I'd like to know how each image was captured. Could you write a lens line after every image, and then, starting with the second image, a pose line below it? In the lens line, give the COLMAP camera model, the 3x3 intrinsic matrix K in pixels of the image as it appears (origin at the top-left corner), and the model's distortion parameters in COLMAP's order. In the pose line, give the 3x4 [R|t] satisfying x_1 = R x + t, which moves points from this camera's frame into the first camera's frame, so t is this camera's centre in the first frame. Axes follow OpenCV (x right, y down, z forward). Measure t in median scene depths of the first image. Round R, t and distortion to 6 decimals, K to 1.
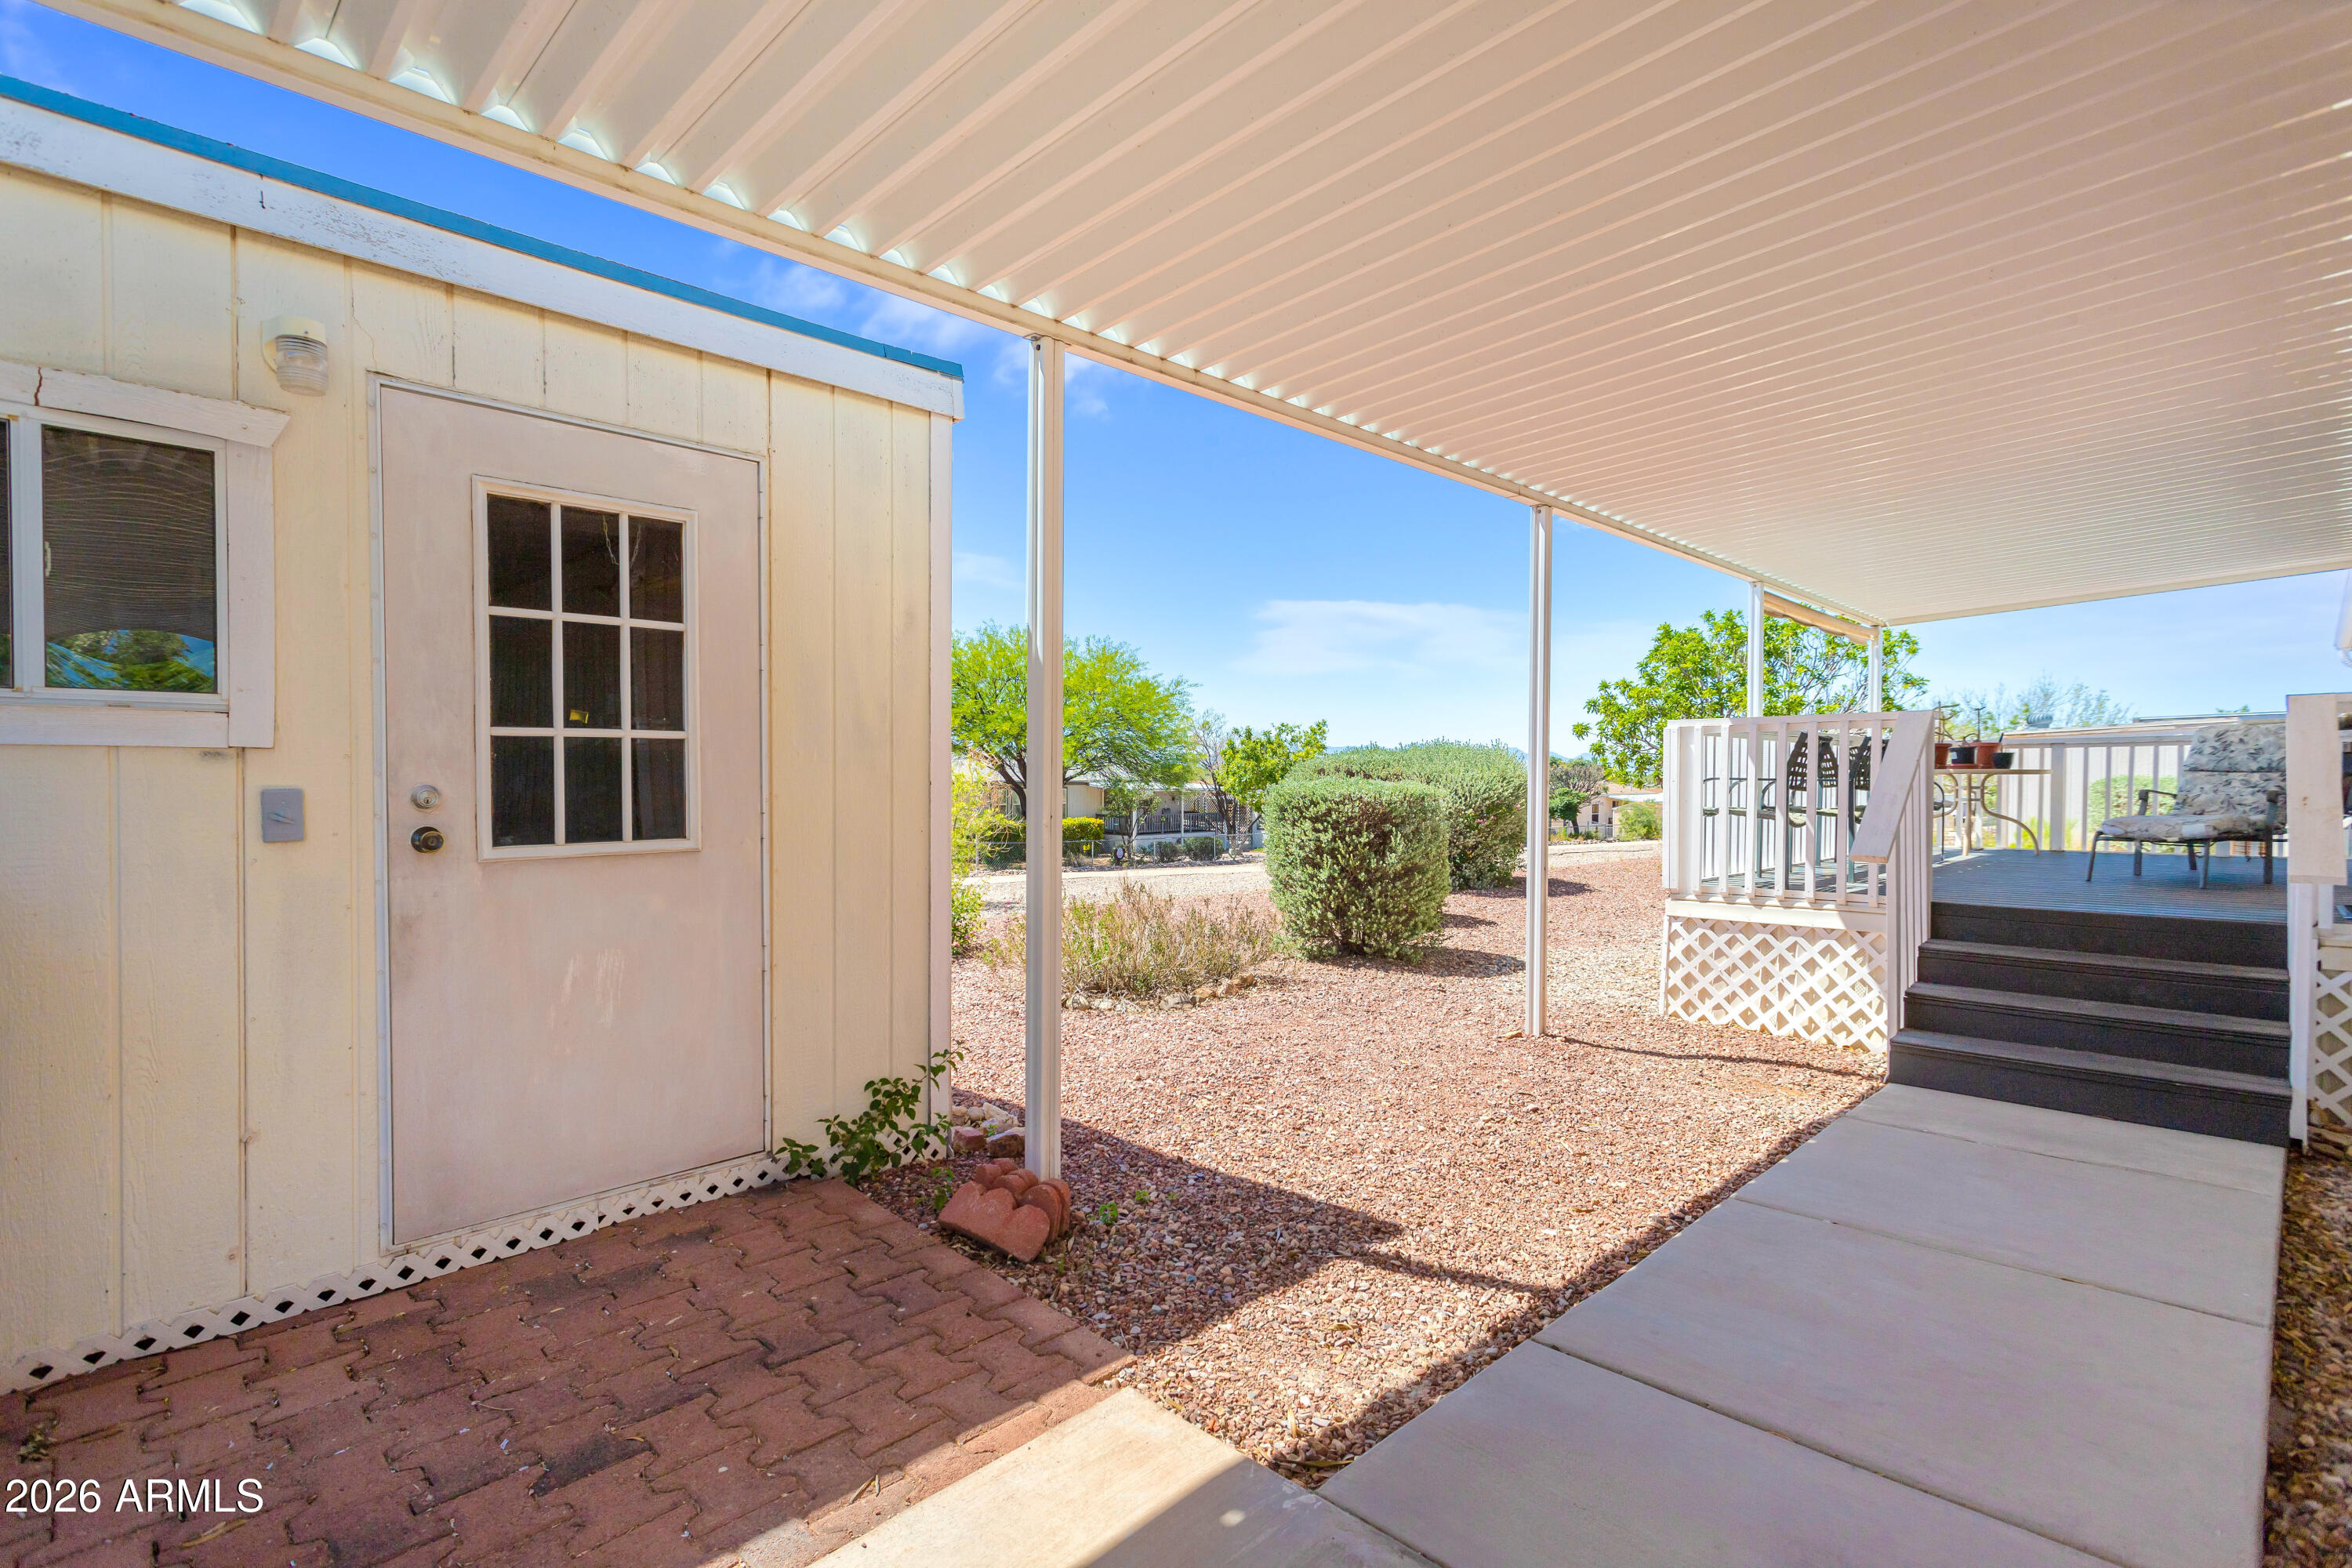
lens RADIAL K [[1131.6, 0, 1182.9], [0, 1131.6, 781.0], [0, 0, 1]] dist [0.005821, 0.000442]
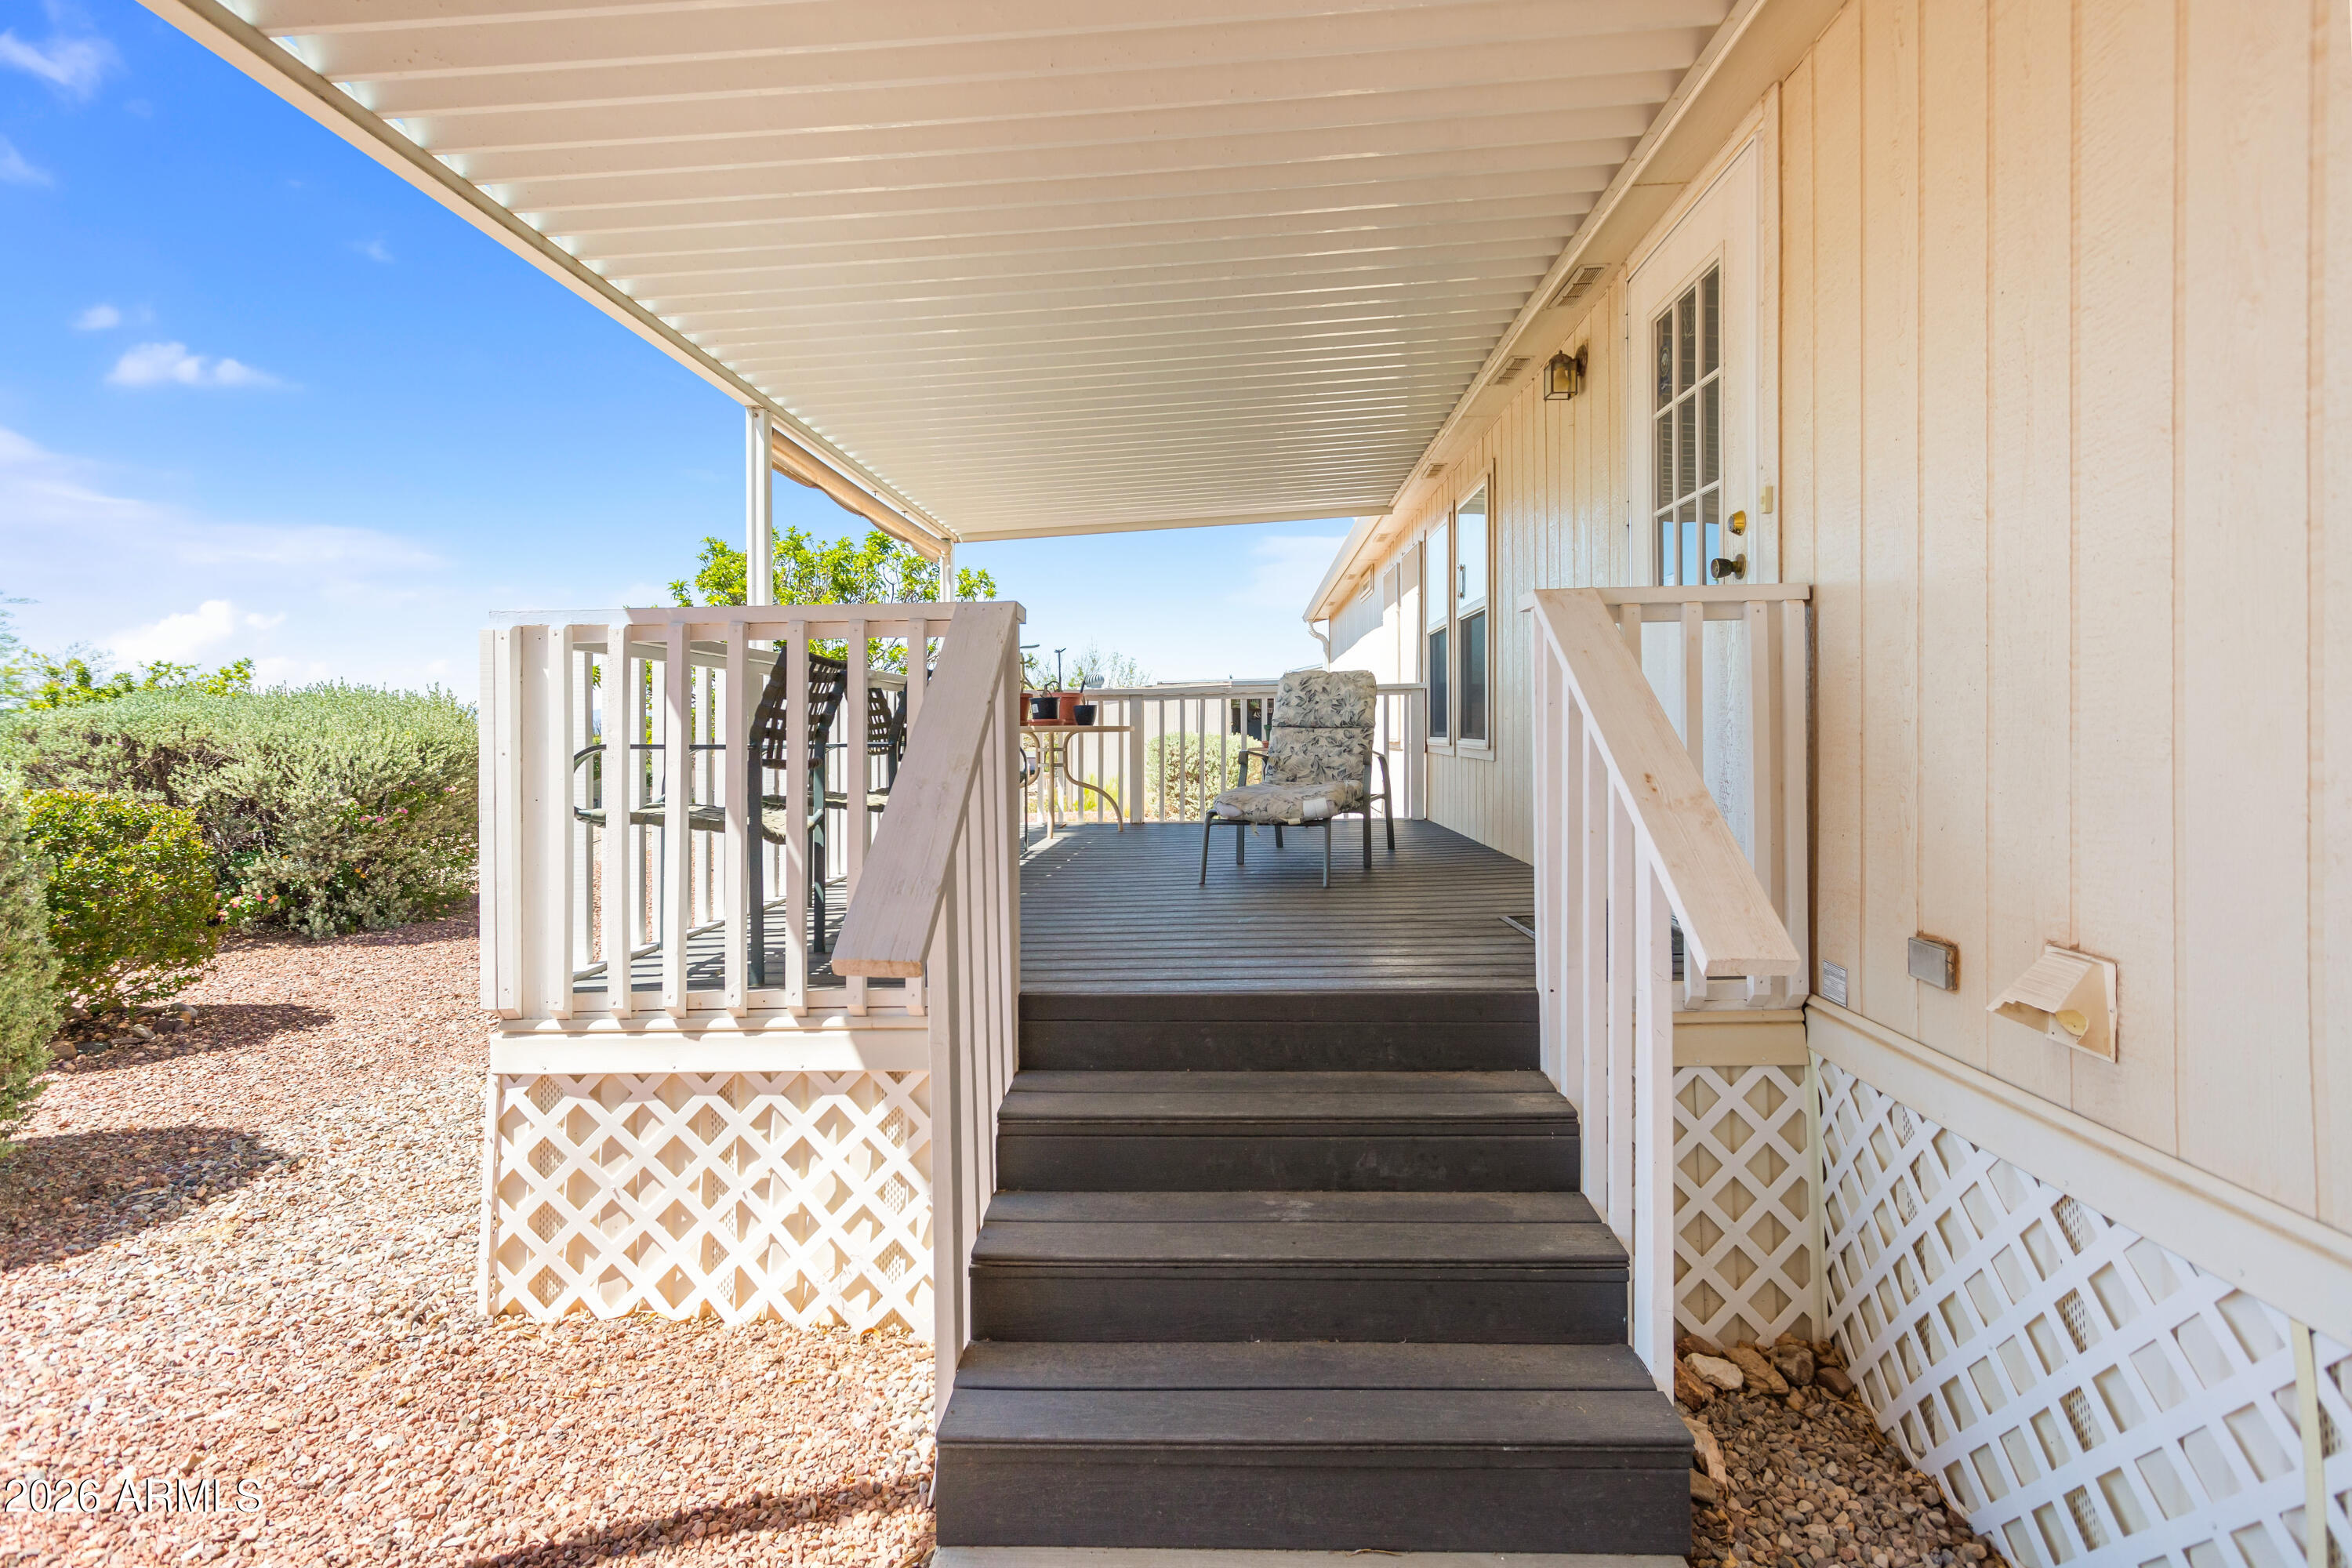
lens RADIAL K [[1131.6, 0, 1182.9], [0, 1131.6, 781.0], [0, 0, 1]] dist [0.005821, 0.000442]
pose [[0.741812, -0.036666, 0.669605, 0.351386], [0.012917, 0.999100, 0.040399, -0.004440], [-0.670484, -0.021320, 0.741618, 0.535644]]
